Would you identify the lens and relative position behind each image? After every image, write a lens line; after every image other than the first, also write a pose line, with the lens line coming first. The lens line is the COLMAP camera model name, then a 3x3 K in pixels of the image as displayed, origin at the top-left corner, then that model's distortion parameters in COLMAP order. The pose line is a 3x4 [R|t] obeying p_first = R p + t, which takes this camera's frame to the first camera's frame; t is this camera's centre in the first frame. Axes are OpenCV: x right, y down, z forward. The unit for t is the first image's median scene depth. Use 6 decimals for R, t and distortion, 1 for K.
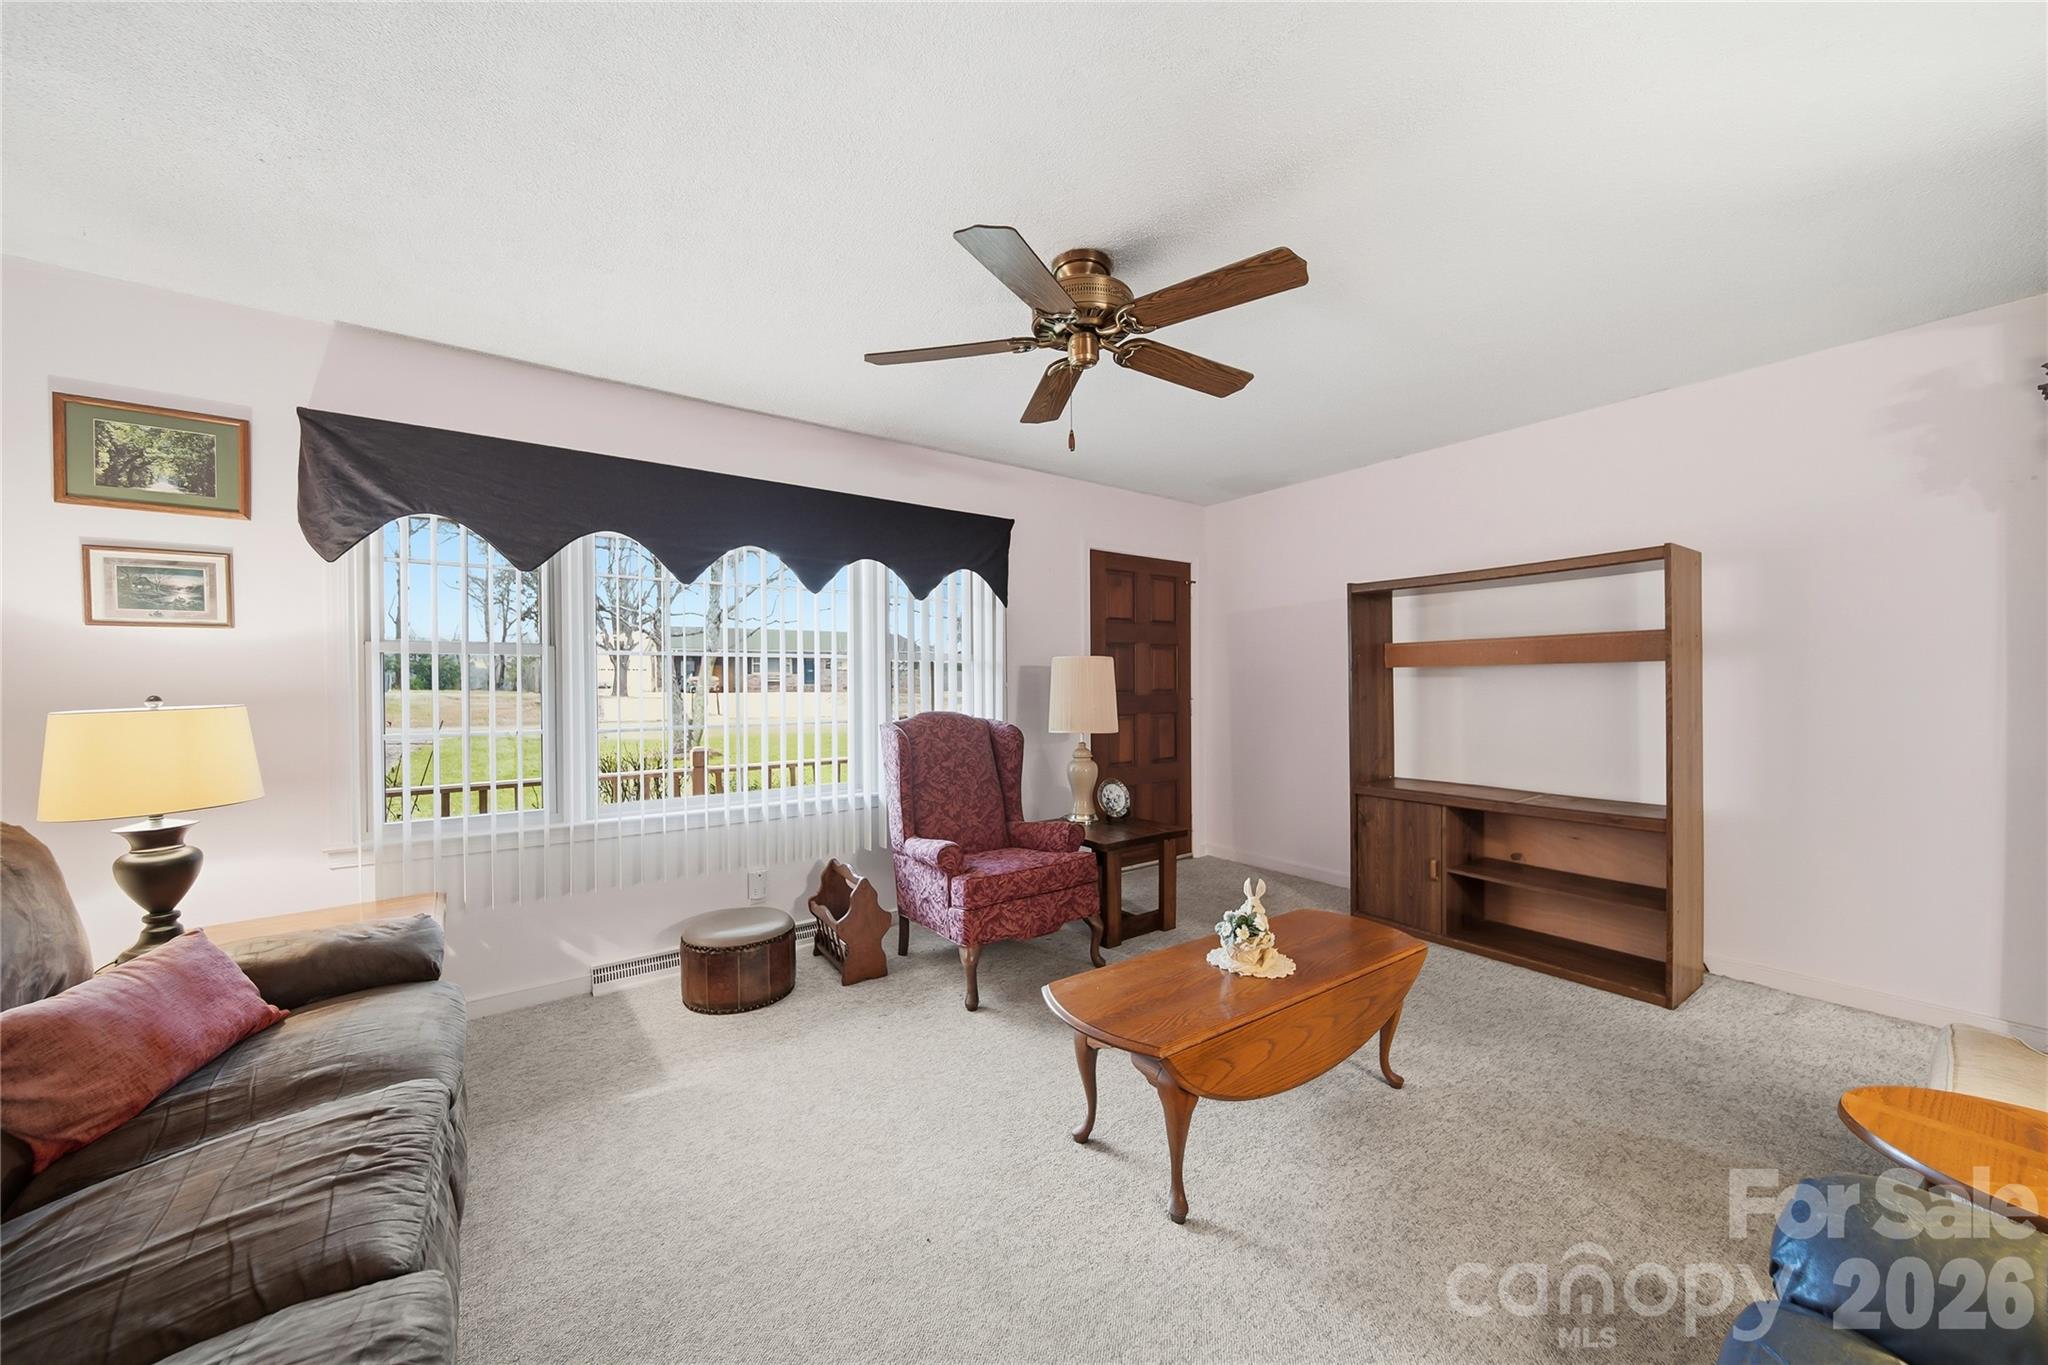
lens RADIAL K [[733.0, 0, 1027.0], [0, 733.0, 693.9], [0, 0, 1]] dist [0.001638, -0.001797]
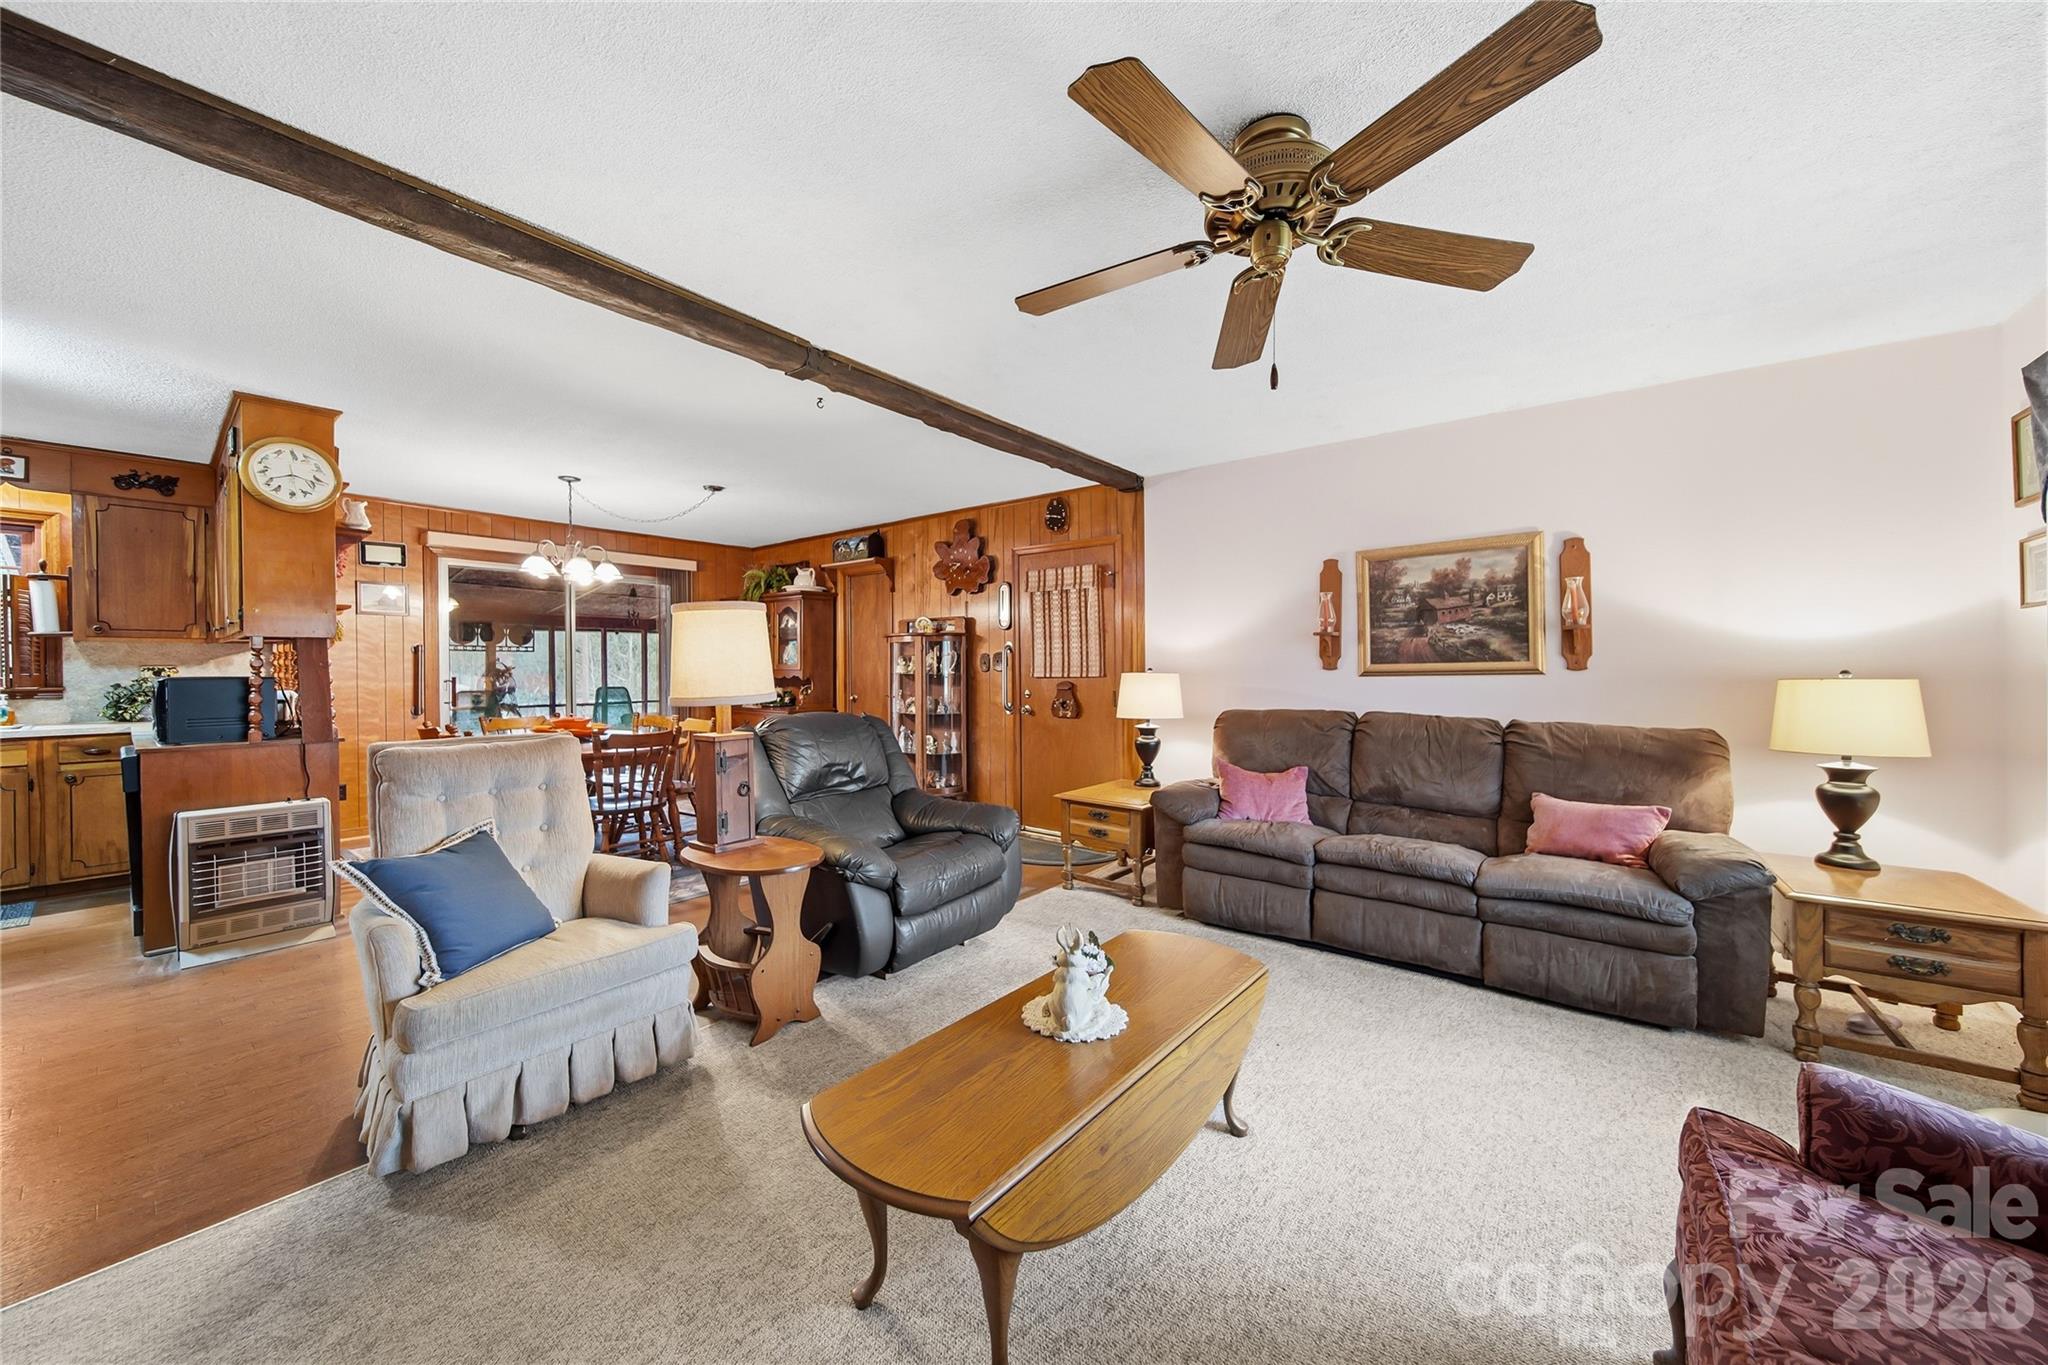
lens RADIAL K [[733.0, 0, 1039.6], [0, 733.0, 672.4], [0, 0, 1]] dist [0.001638, -0.001797]
pose [[-0.959201, 0.016341, -0.282252, 0.440590], [0.010708, 0.999712, 0.021486, -0.027963], [0.282522, 0.017587, -0.959100, 1.366374]]
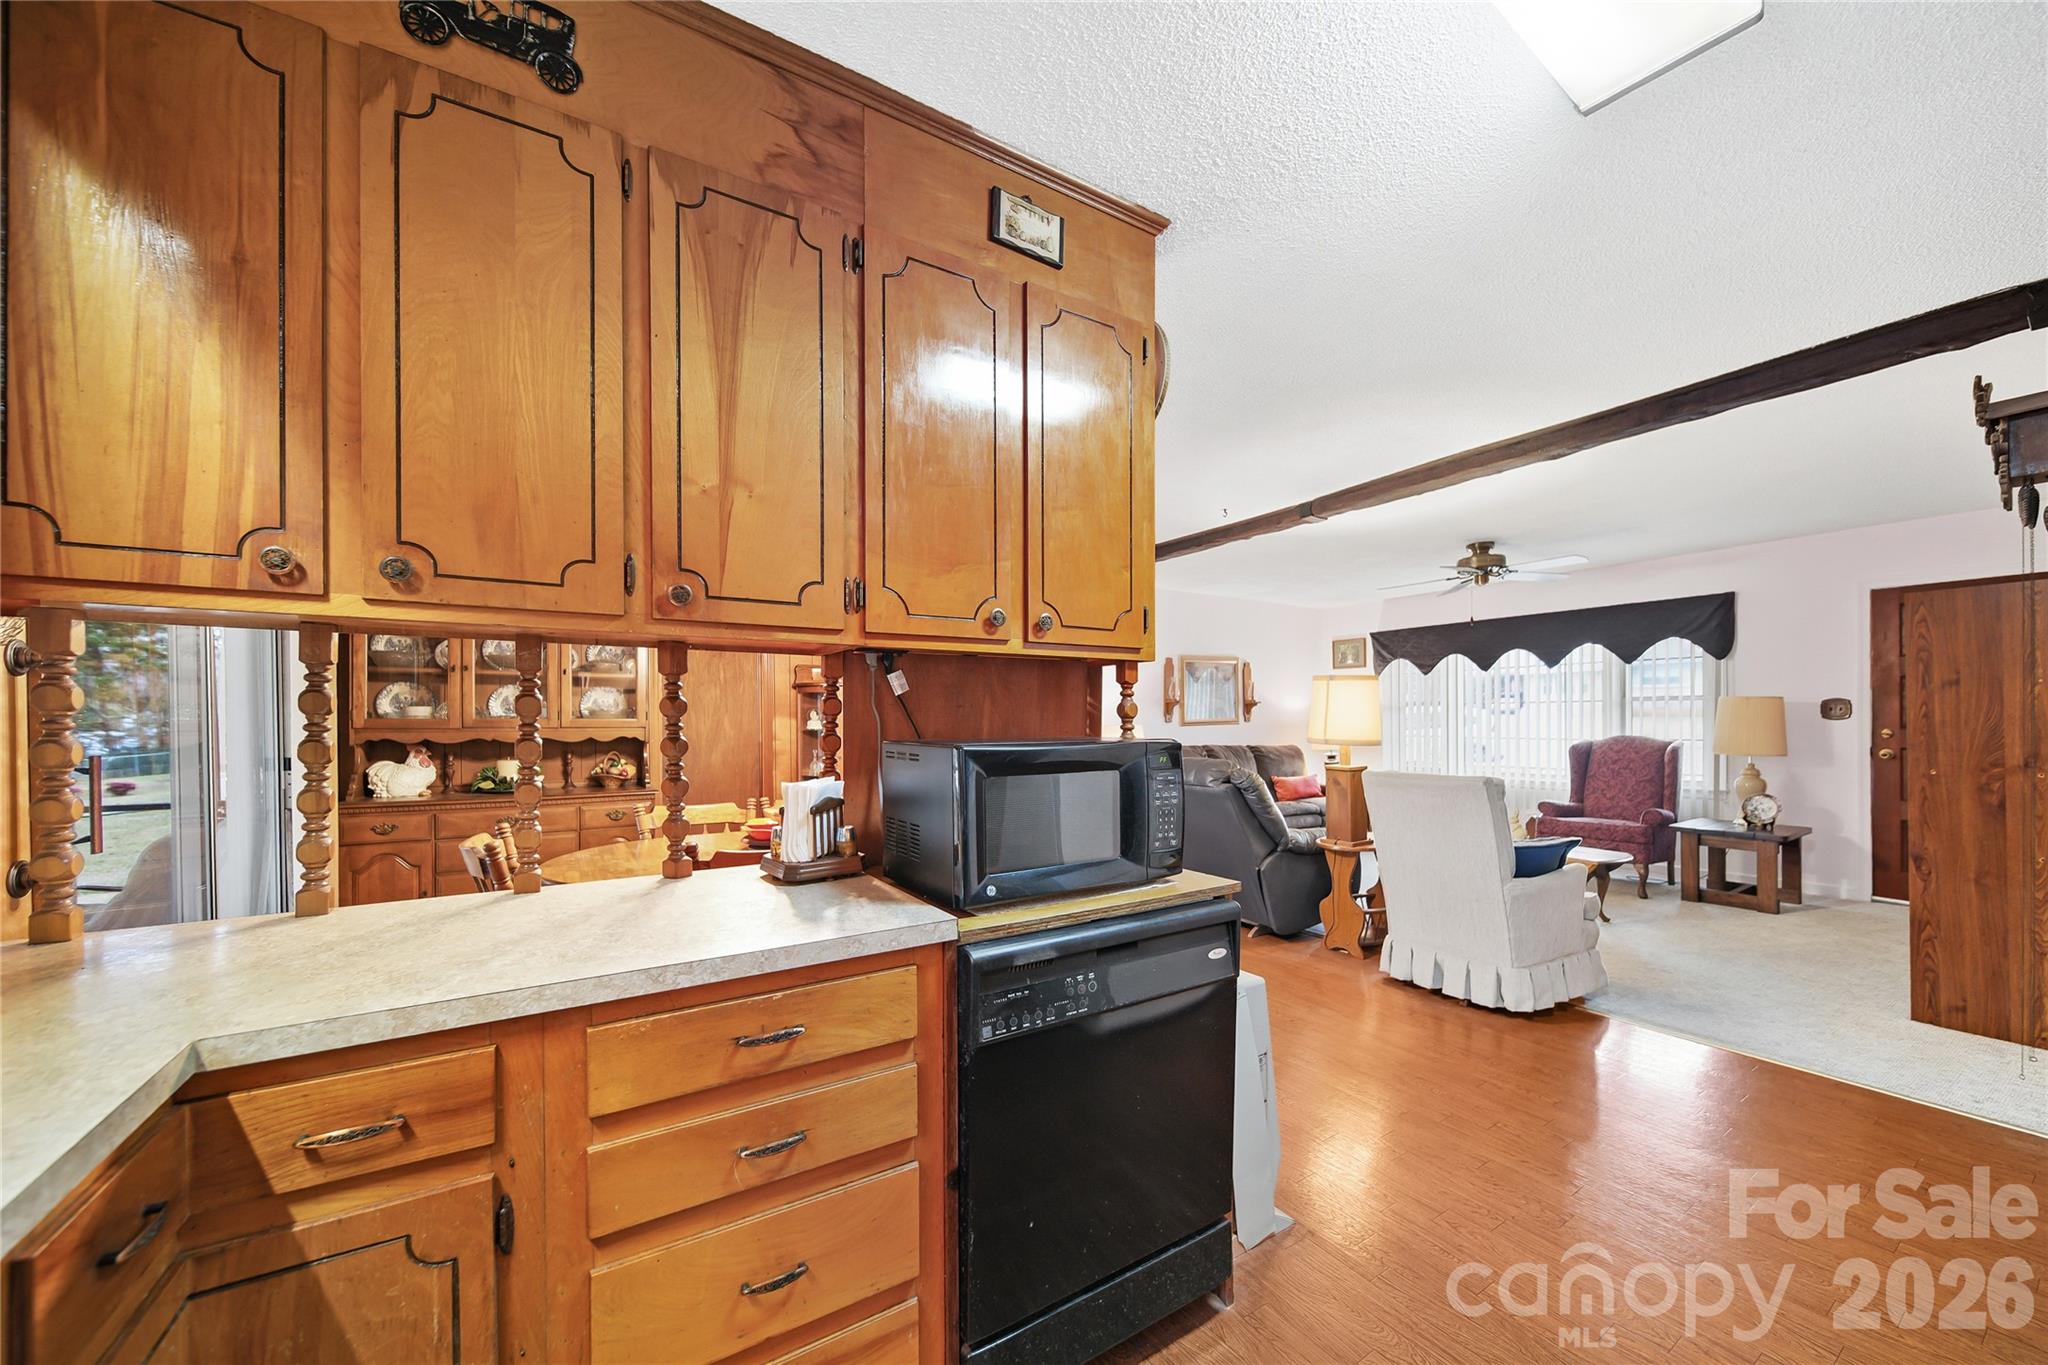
lens RADIAL K [[733.0, 0, 1038.5], [0, 733.0, 721.7], [0, 0, 1]] dist [0.001638, -0.001797]
pose [[-0.052704, 0.013071, -0.998525, 2.060623], [-0.003958, 0.999904, 0.013298, -0.028692], [0.998602, 0.004653, -0.052647, -0.264554]]
